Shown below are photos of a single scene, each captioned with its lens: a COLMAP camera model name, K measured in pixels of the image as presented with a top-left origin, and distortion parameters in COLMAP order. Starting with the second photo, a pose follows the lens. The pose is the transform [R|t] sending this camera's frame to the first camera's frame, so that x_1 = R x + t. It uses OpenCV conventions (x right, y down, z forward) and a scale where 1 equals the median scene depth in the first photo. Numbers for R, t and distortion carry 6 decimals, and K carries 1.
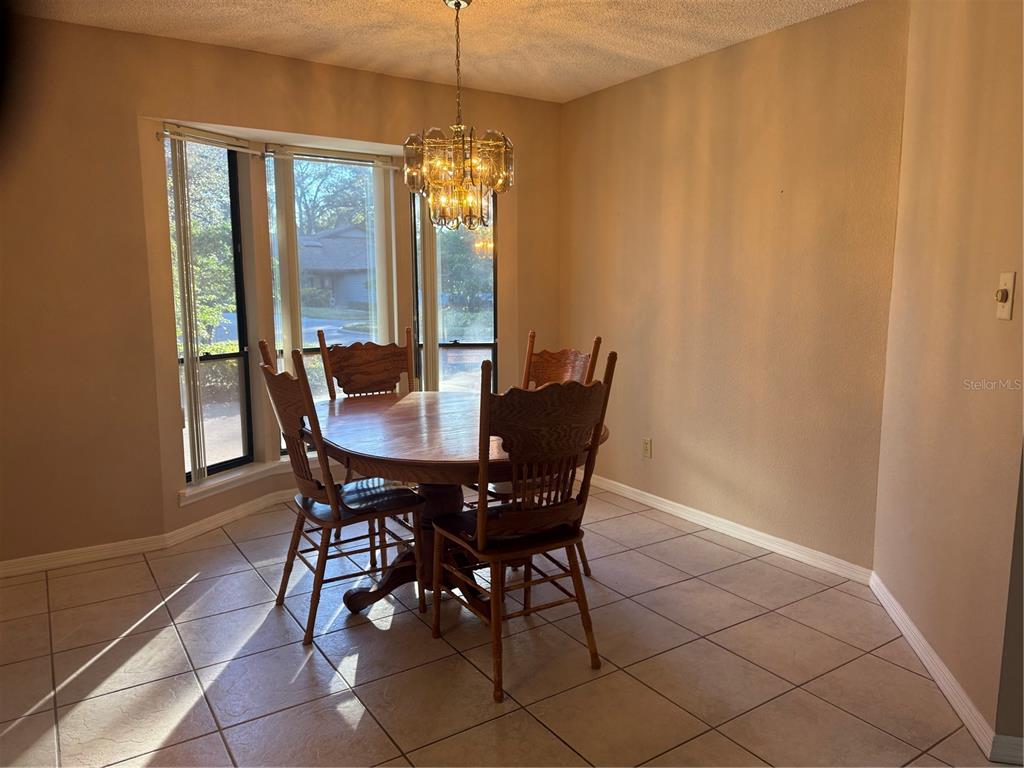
lens RADIAL K [[719.8, 0, 504.7], [0, 719.8, 385.1], [0, 0, 1]] dist [0.112289, -0.199253]
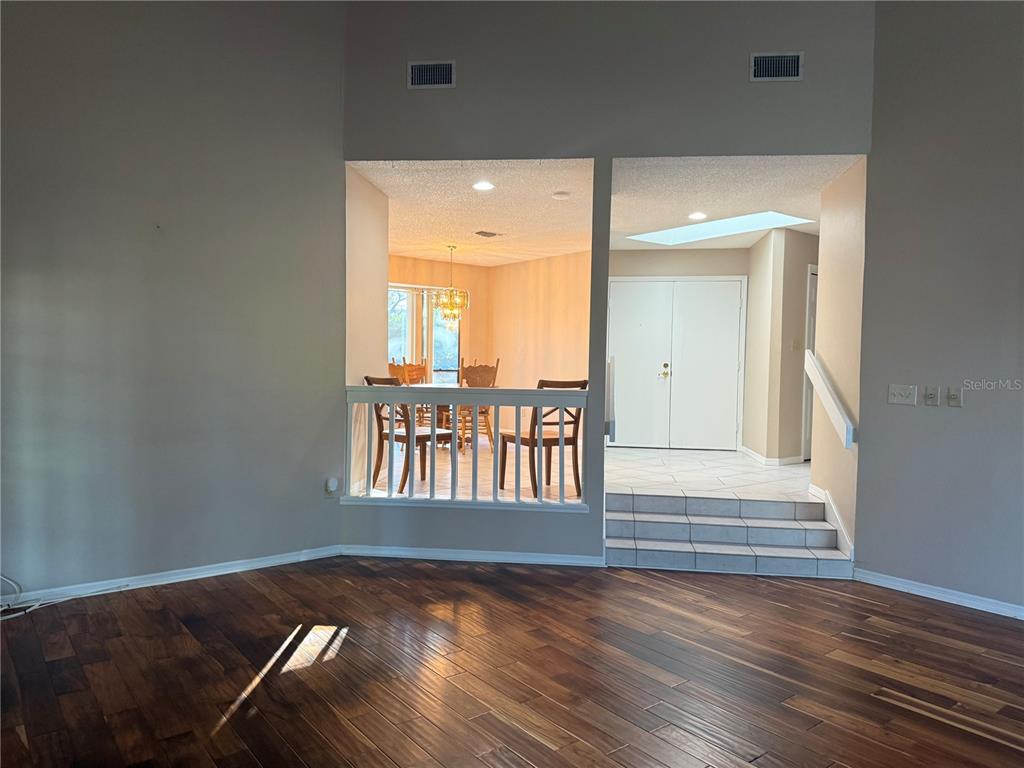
lens RADIAL K [[719.8, 0, 504.7], [0, 719.8, 385.1], [0, 0, 1]] dist [0.112289, -0.199253]
pose [[0.997101, 0.011059, 0.075276, -0.056832], [-0.003125, 0.994497, -0.104716, 0.322284], [-0.076019, 0.104177, 0.991649, -1.752759]]
